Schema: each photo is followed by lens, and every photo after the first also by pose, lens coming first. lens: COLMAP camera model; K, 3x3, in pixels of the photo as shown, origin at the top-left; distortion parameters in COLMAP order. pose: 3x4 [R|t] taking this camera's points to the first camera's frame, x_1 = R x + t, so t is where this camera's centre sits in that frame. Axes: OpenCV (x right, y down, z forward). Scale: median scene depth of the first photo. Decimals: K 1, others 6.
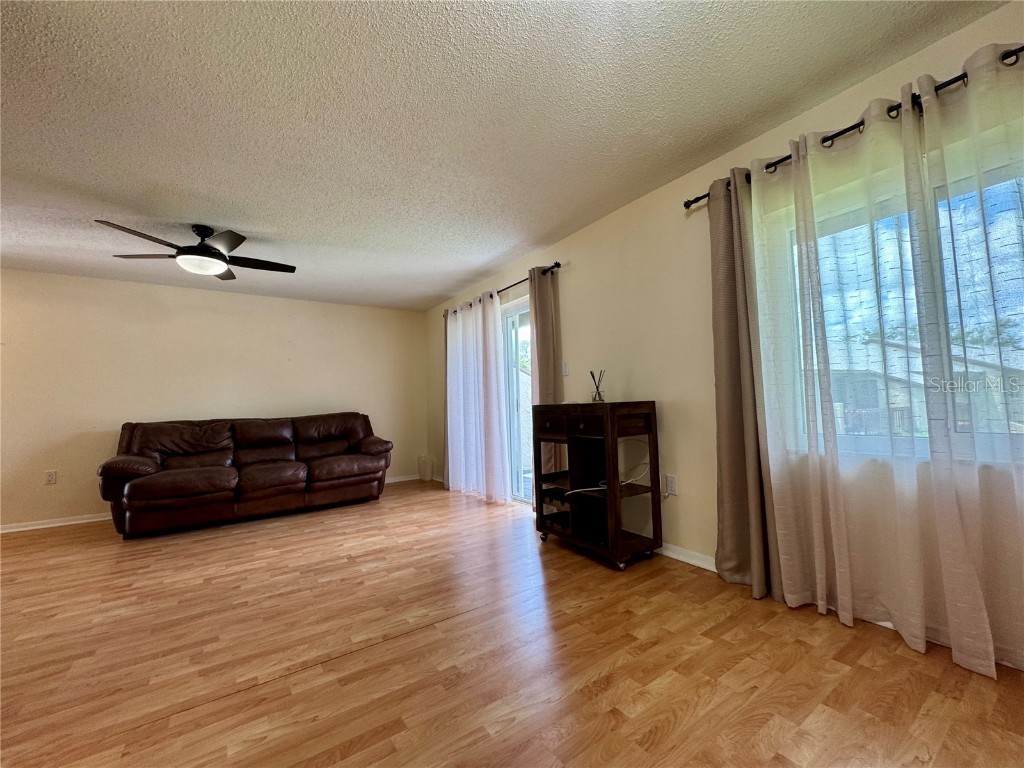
lens RADIAL K [[413.3, 0, 514.9], [0, 413.3, 380.6], [0, 0, 1]] dist [0.001246, 0.000364]
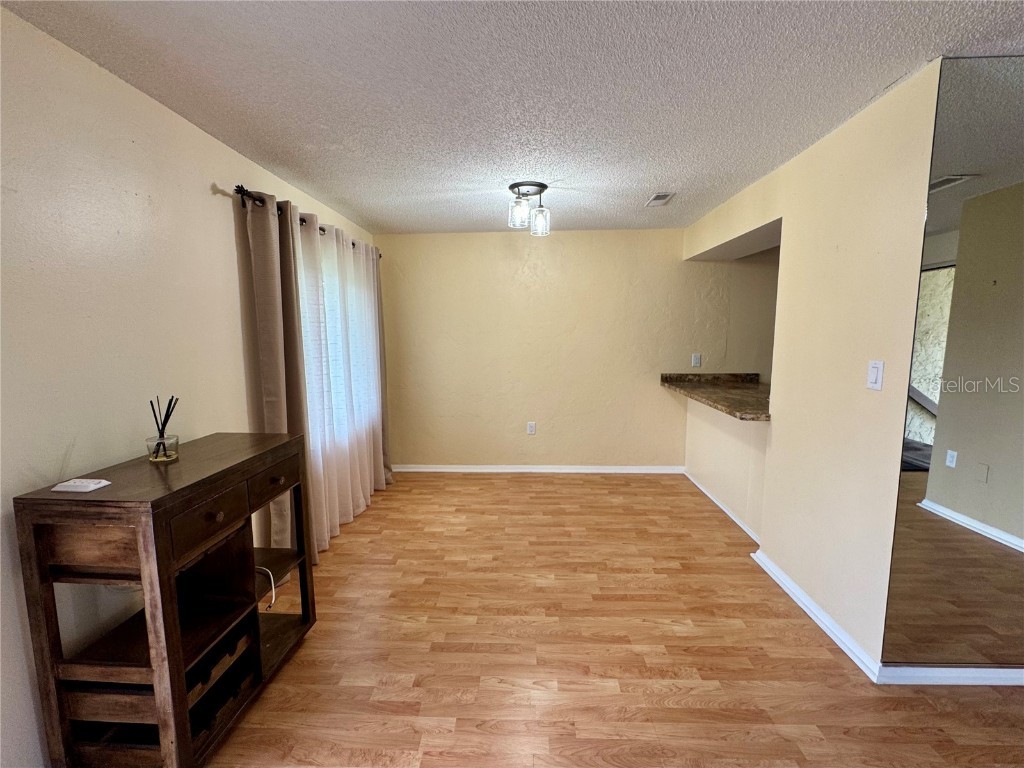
lens RADIAL K [[413.3, 0, 514.2], [0, 413.3, 383.8], [0, 0, 1]] dist [0.001246, 0.000364]
pose [[-0.797422, -0.037723, 0.602242, -0.874589], [-0.002811, 0.998265, 0.058806, -0.138541], [-0.603416, 0.045200, -0.796145, 2.184108]]
